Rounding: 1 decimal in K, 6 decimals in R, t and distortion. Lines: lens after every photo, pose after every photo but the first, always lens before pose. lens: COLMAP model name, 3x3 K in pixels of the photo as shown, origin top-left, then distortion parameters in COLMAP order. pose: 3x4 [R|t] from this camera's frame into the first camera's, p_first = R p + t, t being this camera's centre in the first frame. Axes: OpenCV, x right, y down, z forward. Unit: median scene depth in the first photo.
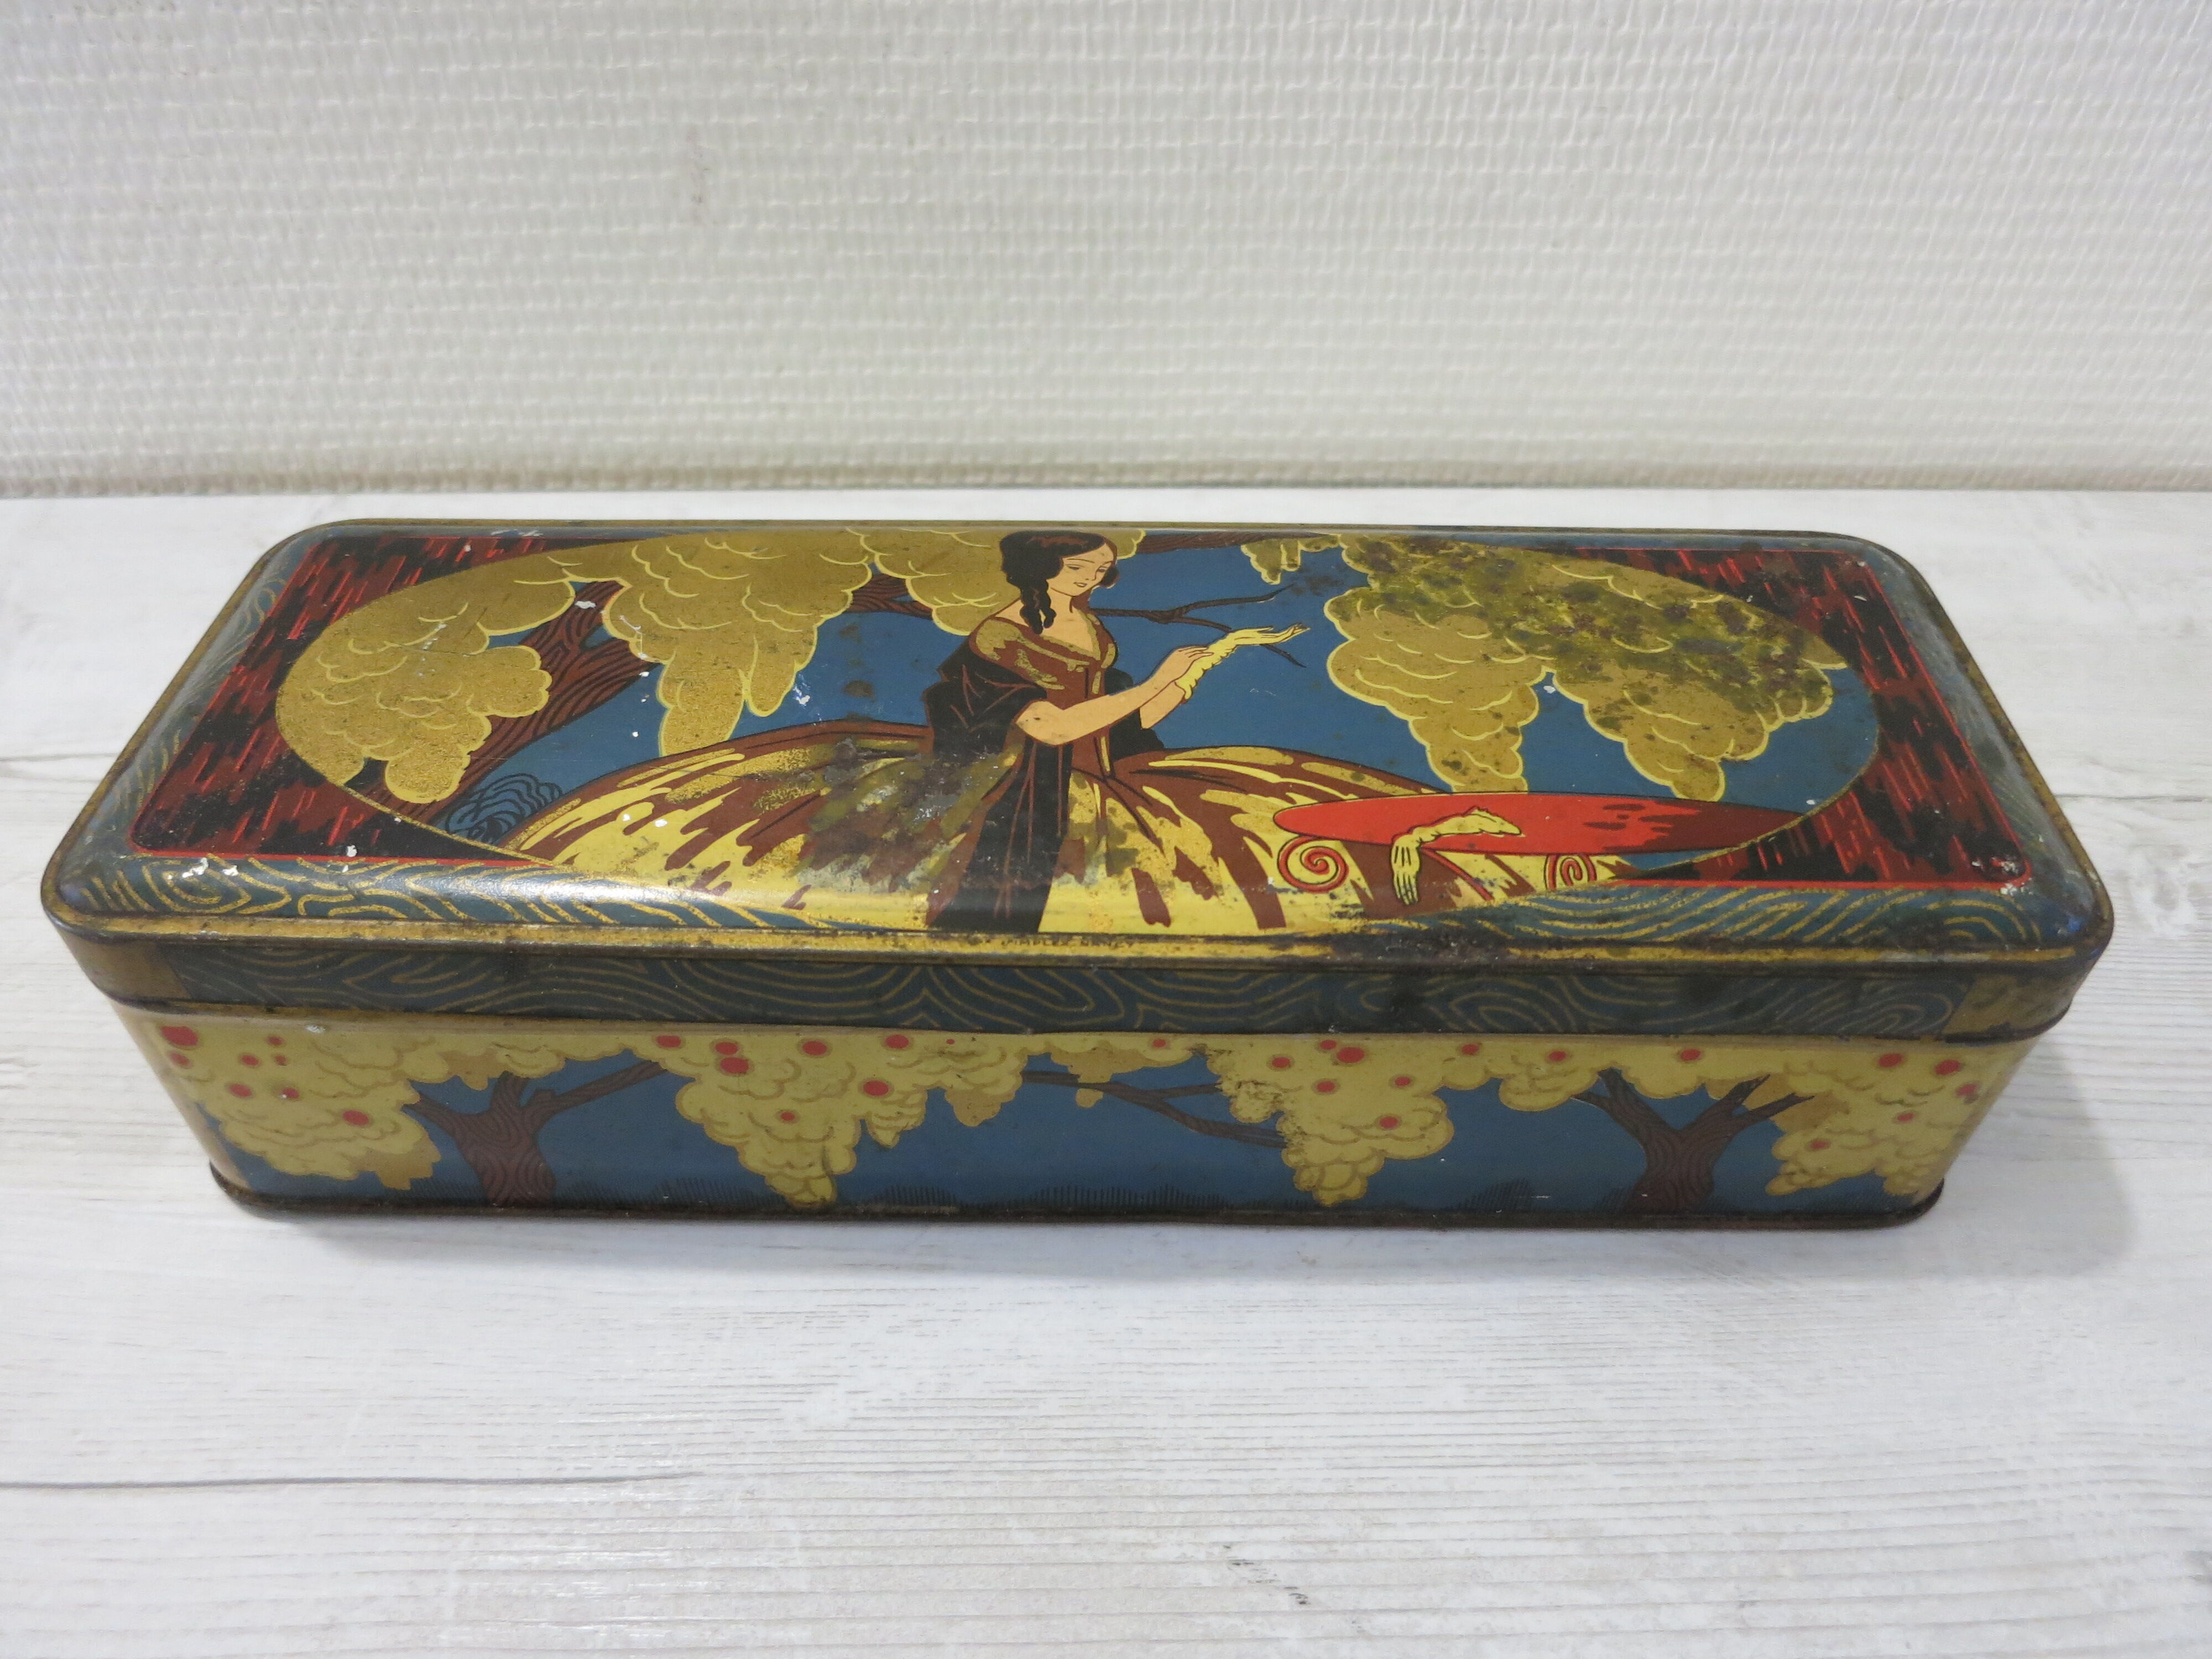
lens RADIAL K [[1559.8, 0, 1103.0], [0, 1559.8, 828.2], [0, 0, 1]] dist [-0.041842, -0.003882]
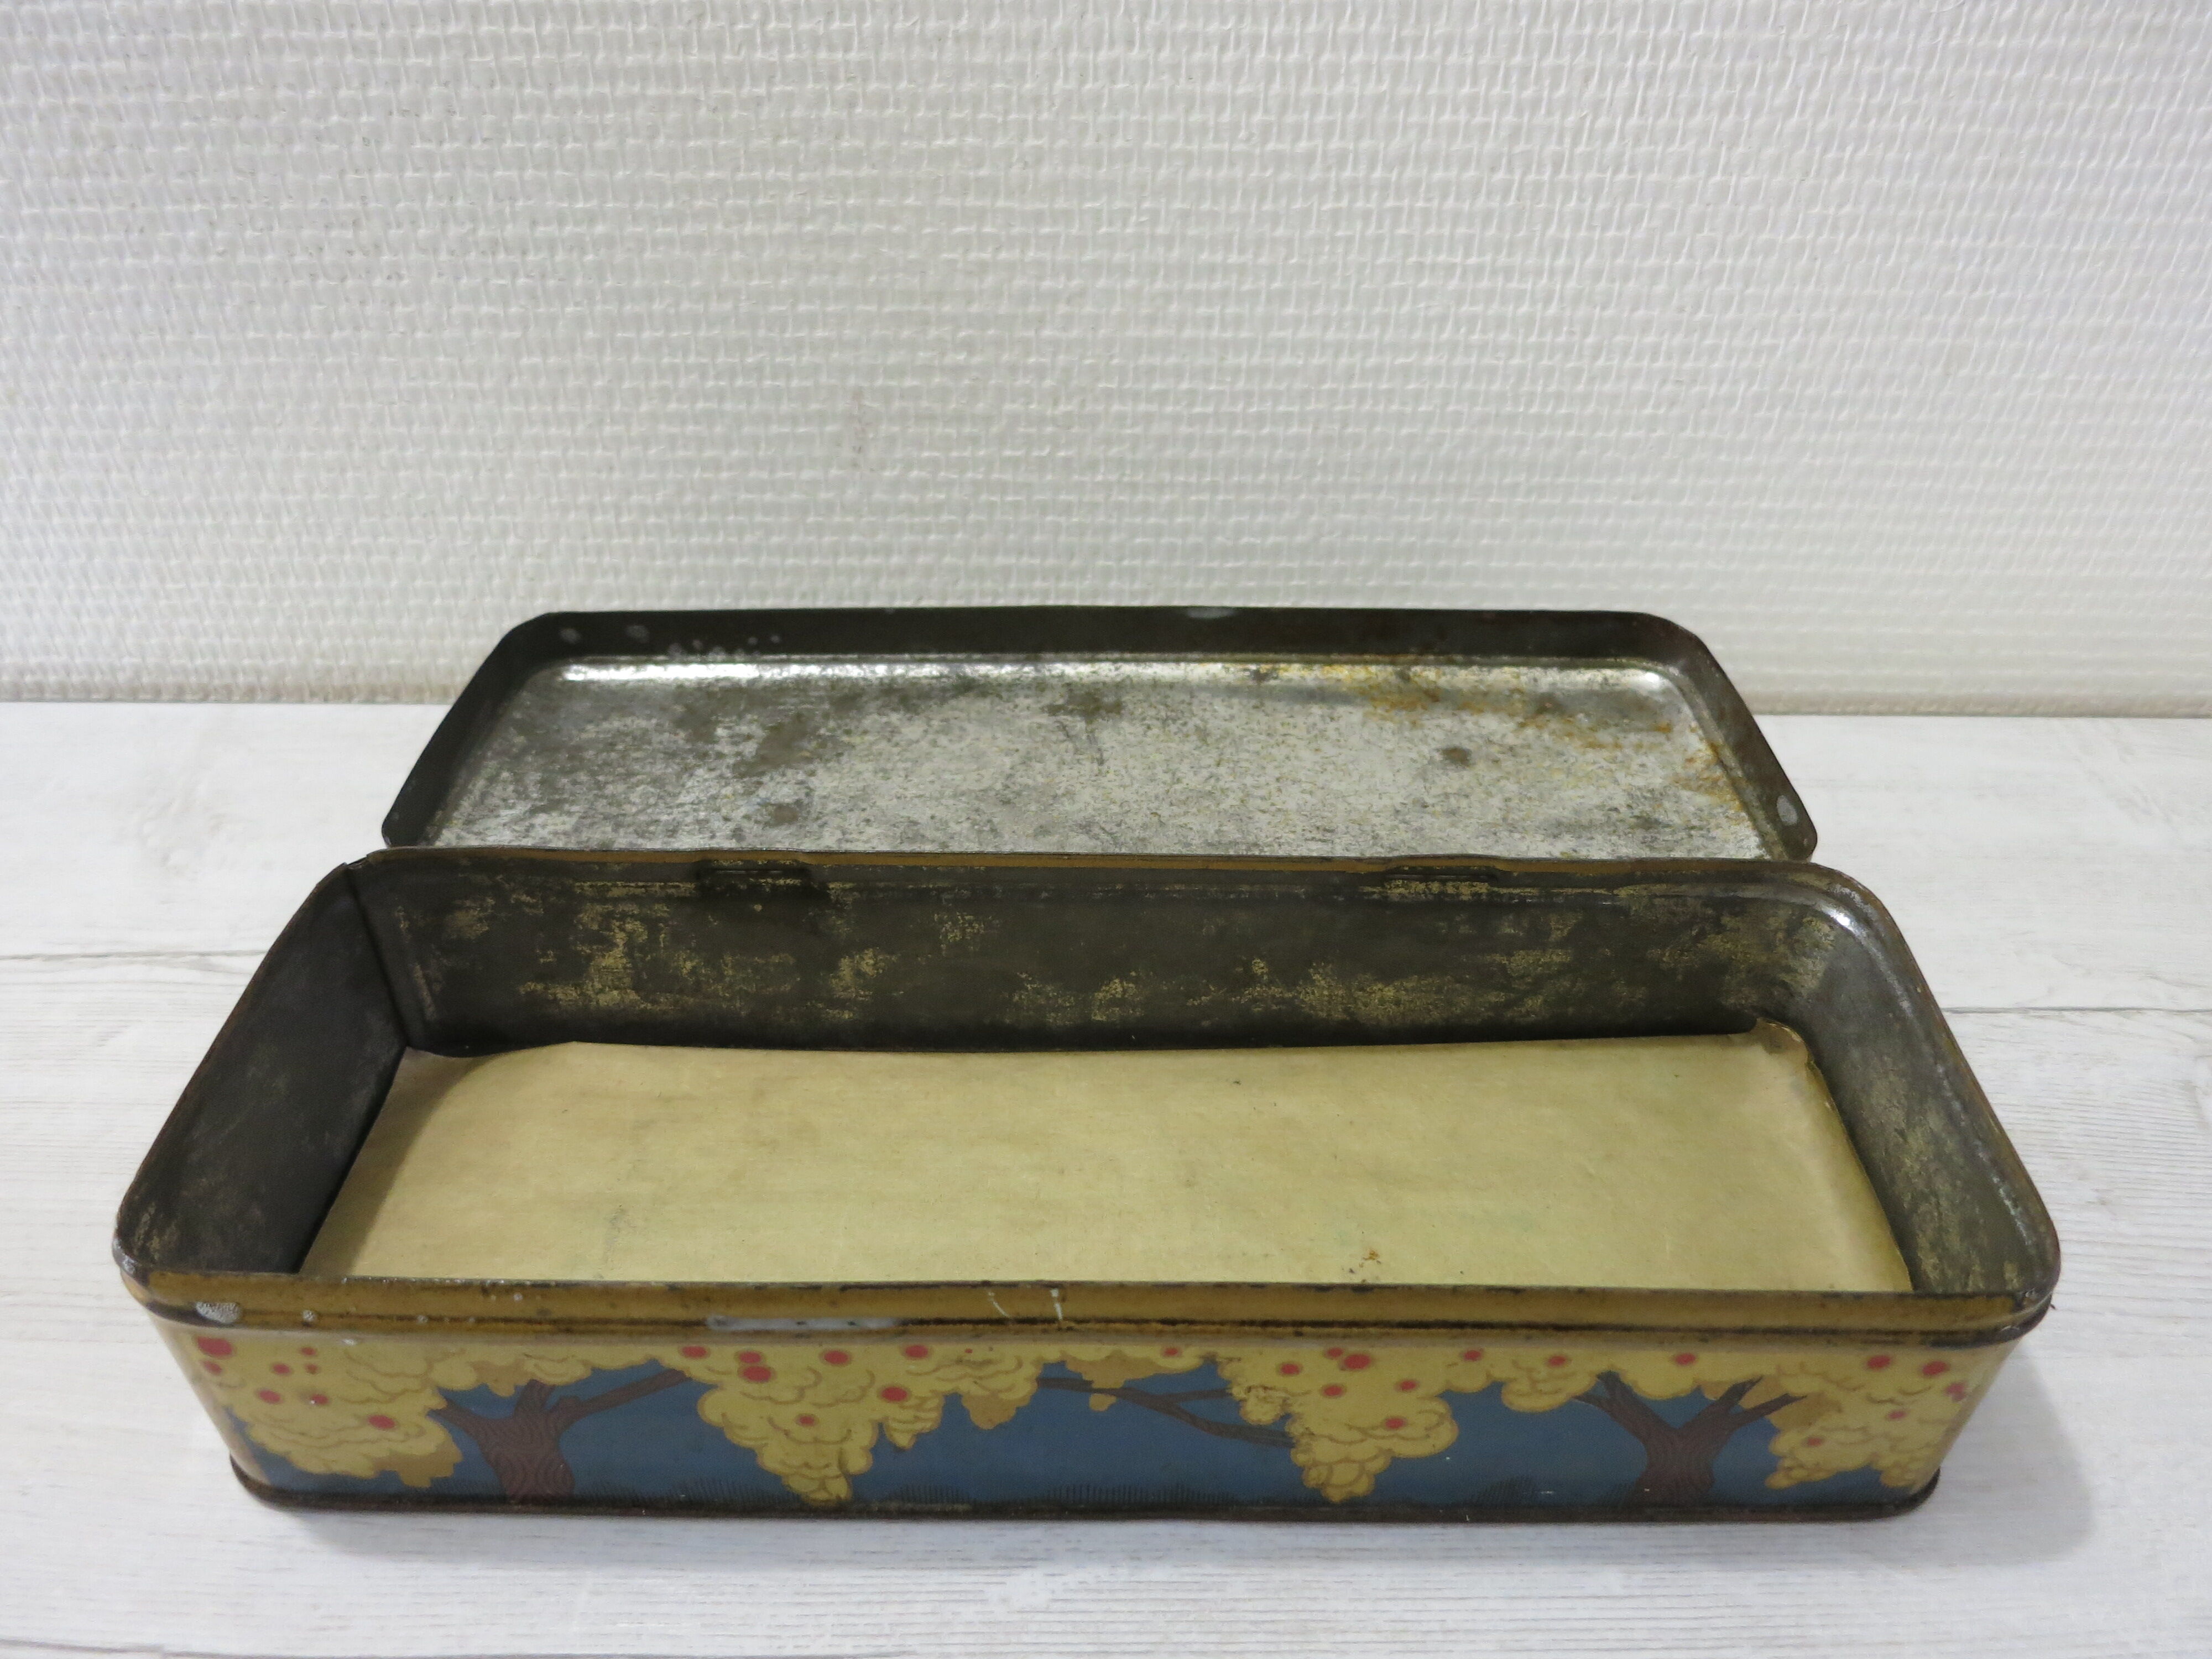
lens RADIAL K [[1559.8, 0, 1110.7], [0, 1559.8, 831.3], [0, 0, 1]] dist [-0.041842, -0.003882]
pose [[0.999939, 0.011019, -0.000910, -0.081128], [-0.011052, 0.993845, -0.110229, -0.017865], [-0.000310, 0.110232, 0.993906, -0.072797]]
